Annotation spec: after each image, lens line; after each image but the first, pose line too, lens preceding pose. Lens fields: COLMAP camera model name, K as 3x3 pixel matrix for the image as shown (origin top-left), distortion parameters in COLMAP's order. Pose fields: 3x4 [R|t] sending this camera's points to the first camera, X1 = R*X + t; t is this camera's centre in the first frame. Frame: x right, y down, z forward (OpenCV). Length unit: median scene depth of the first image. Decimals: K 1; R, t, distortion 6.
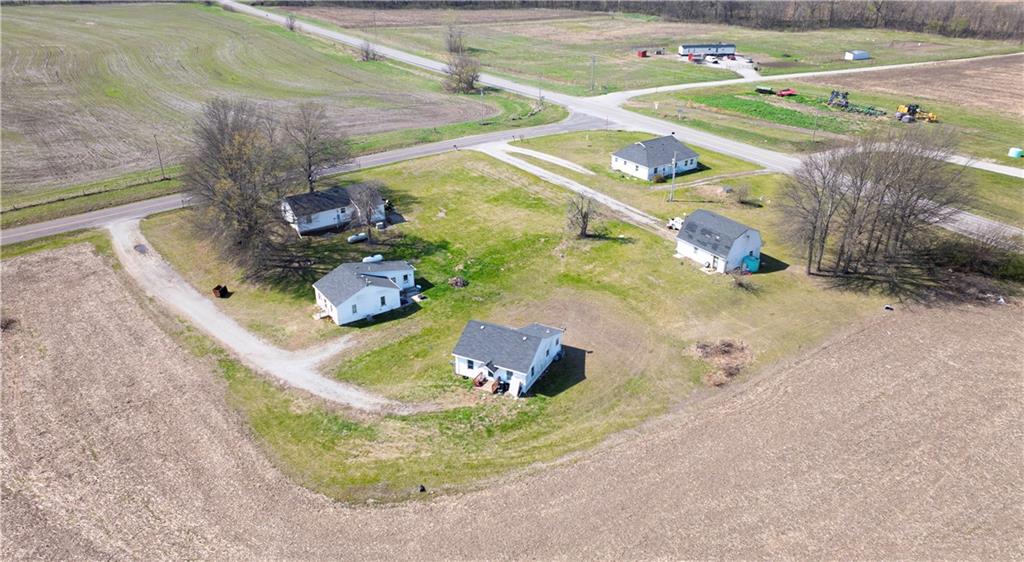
lens RADIAL K [[760.3, 0, 512.0], [0, 760.3, 281.0], [0, 0, 1]] dist [-0.017857, -0.002267]
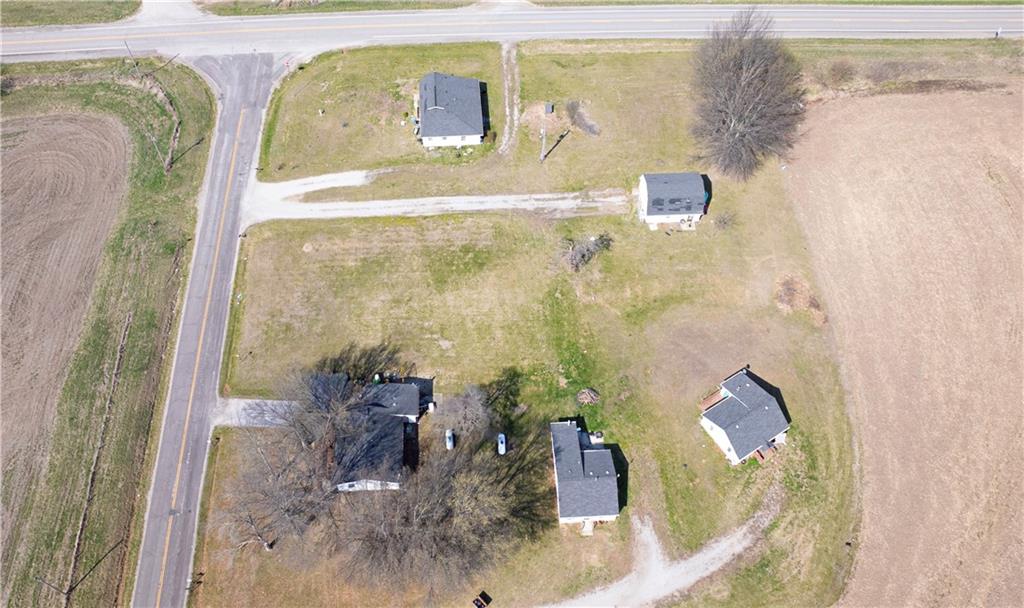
lens RADIAL K [[853.0, 0, 506.1], [0, 853.0, 300.1], [0, 0, 1]] dist [-0.004363, -0.035853]
pose [[0.506808, -0.718708, 0.476030, -0.562902], [0.364735, 0.679113, 0.637004, -0.832514], [-0.781098, -0.149214, 0.606318, 0.383100]]
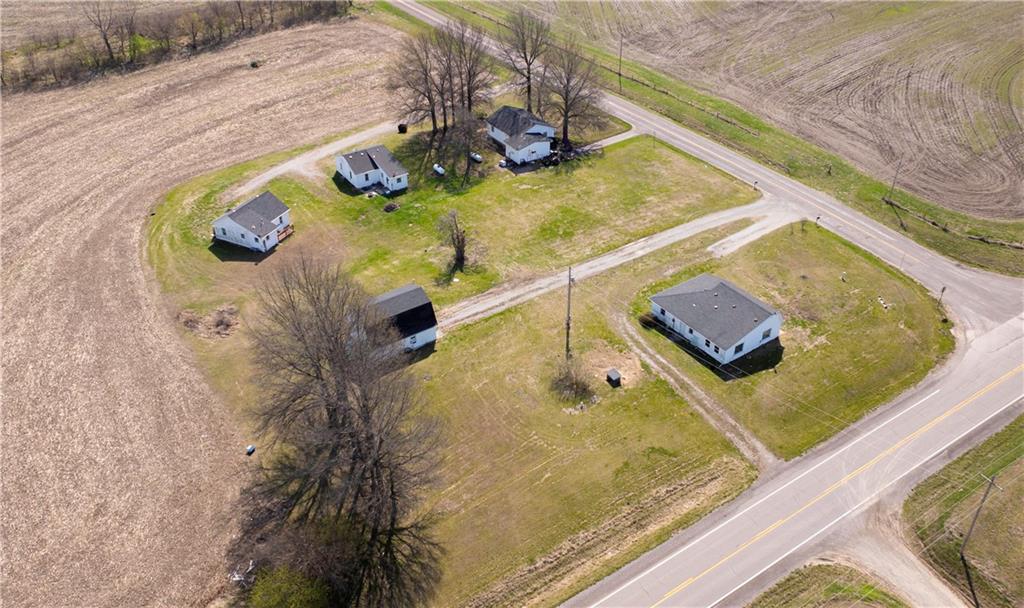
lens RADIAL K [[853.0, 0, 506.1], [0, 853.0, 300.1], [0, 0, 1]] dist [-0.004363, -0.035853]
pose [[-0.007122, 0.577098, -0.816644, 1.040487], [-0.436529, 0.732946, 0.521759, -0.629817], [0.899662, 0.360205, 0.246701, 0.846963]]
